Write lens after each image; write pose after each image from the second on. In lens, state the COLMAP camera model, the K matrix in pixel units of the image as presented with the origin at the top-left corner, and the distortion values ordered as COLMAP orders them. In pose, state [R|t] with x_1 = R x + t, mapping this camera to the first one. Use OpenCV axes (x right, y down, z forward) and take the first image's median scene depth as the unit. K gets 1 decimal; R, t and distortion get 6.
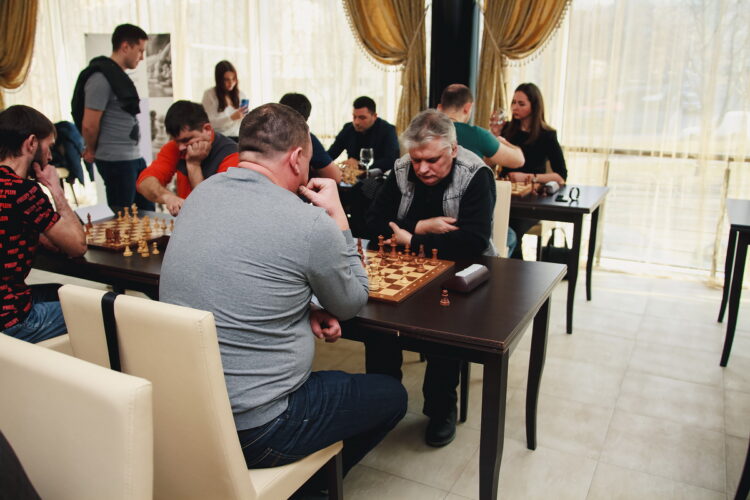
lens RADIAL K [[633.5, 0, 376.8], [0, 633.5, 252.9], [0, 0, 1]] dist [-0.094548, 0.088249]
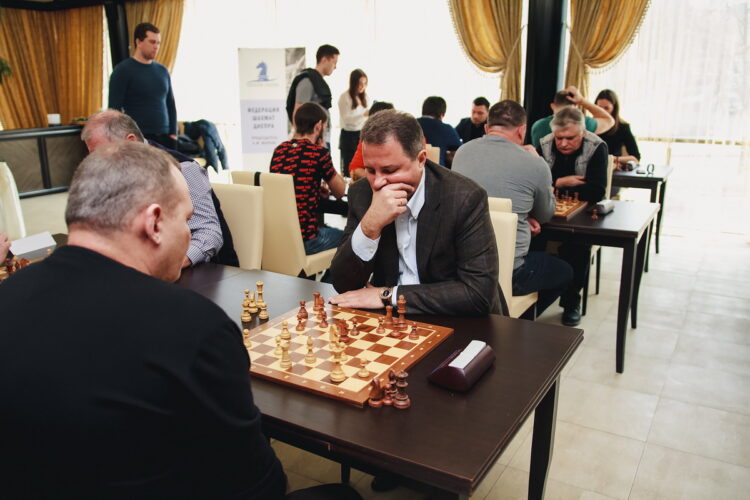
lens RADIAL K [[633.5, 0, 379.4], [0, 633.5, 248.9], [0, 0, 1]] dist [-0.094548, 0.088249]
pose [[0.998799, 0.005276, -0.048715, -0.203389], [-0.005777, 0.999932, -0.010162, 0.096421], [0.048658, 0.010431, 0.998761, -0.373300]]
